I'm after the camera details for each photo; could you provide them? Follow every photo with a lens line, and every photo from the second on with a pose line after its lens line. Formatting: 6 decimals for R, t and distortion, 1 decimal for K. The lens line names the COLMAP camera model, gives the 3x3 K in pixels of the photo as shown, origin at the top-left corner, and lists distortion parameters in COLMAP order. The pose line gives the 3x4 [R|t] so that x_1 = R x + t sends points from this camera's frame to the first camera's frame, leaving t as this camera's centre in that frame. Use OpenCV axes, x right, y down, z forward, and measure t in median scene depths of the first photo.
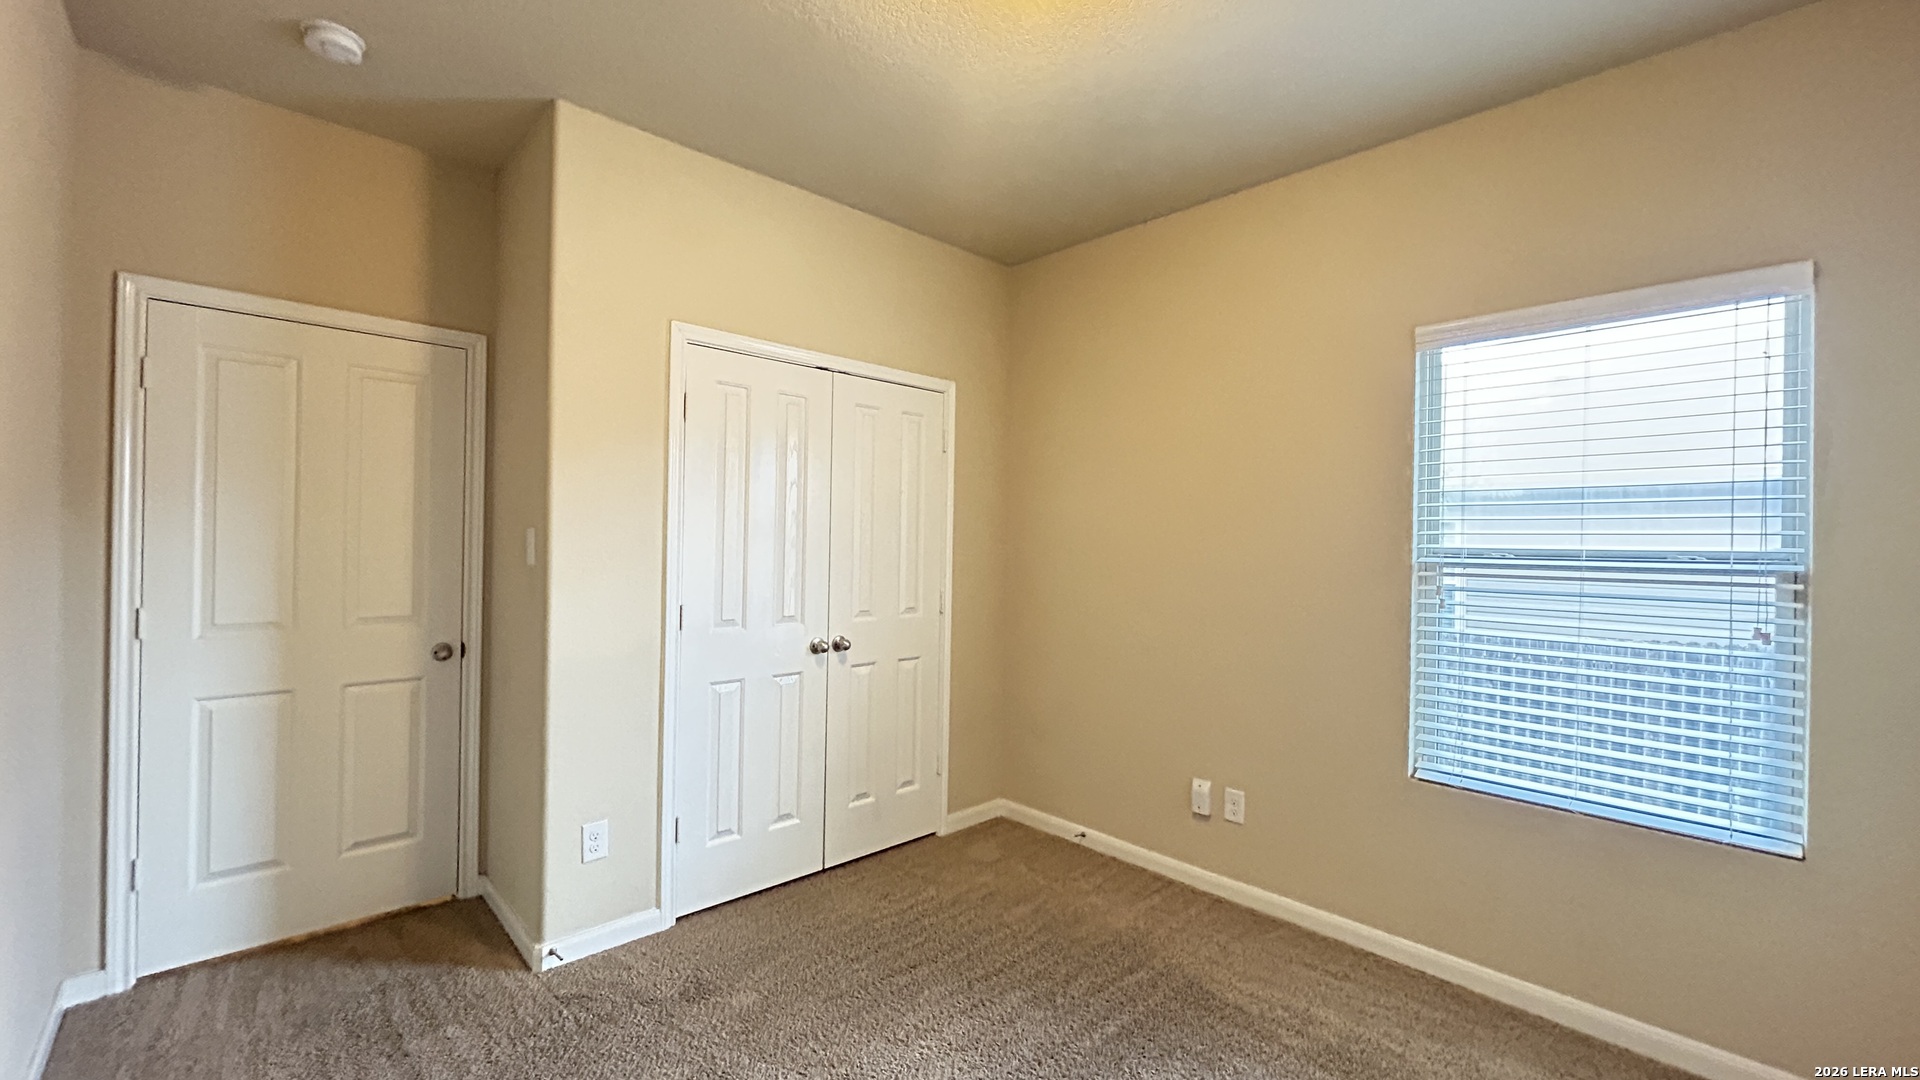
lens RADIAL K [[770.5, 0, 962.5], [0, 770.5, 536.9], [0, 0, 1]] dist [-0.000351, 0.000685]
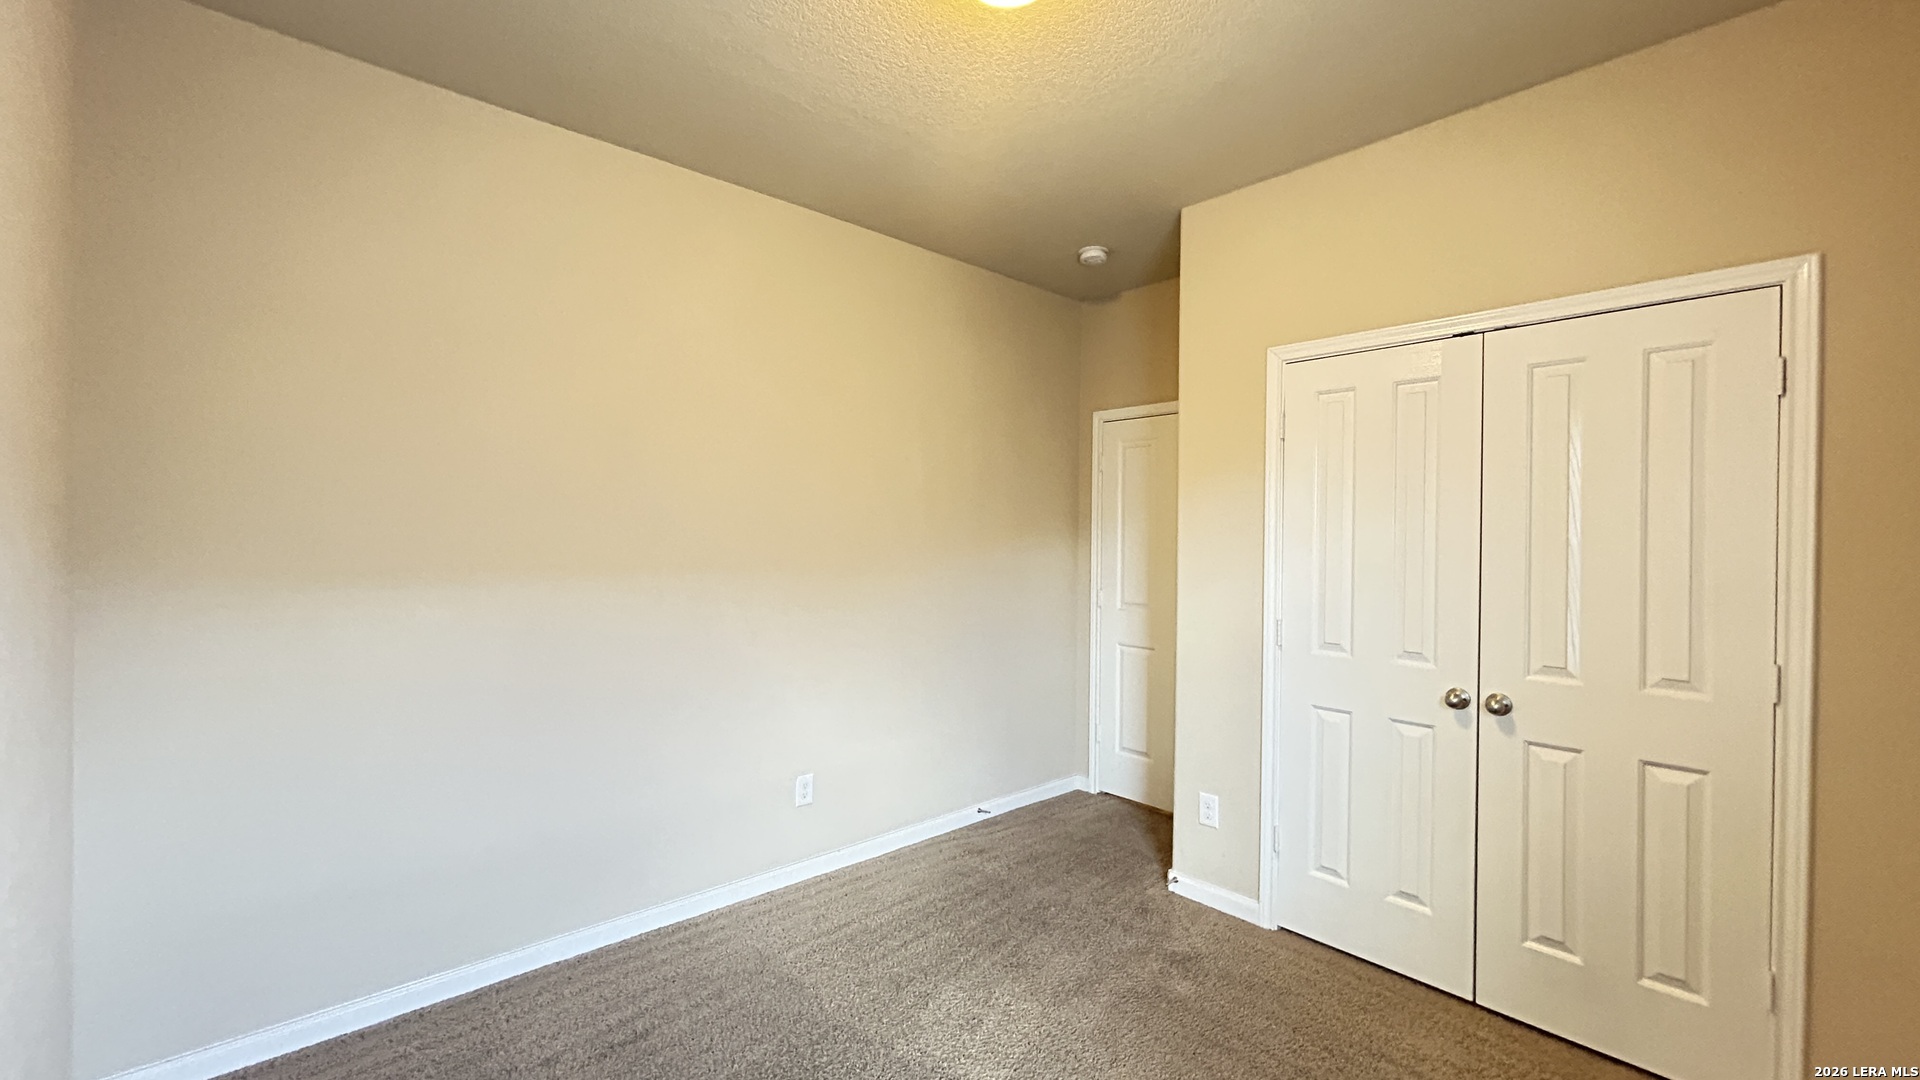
lens RADIAL K [[770.5, 0, 962.5], [0, 770.5, 536.9], [0, 0, 1]] dist [-0.000351, 0.000685]
pose [[-0.016226, -0.012934, -0.999785, 0.674807], [-0.009832, 0.999870, -0.012775, -0.004809], [0.999820, 0.009623, -0.016351, 0.599295]]
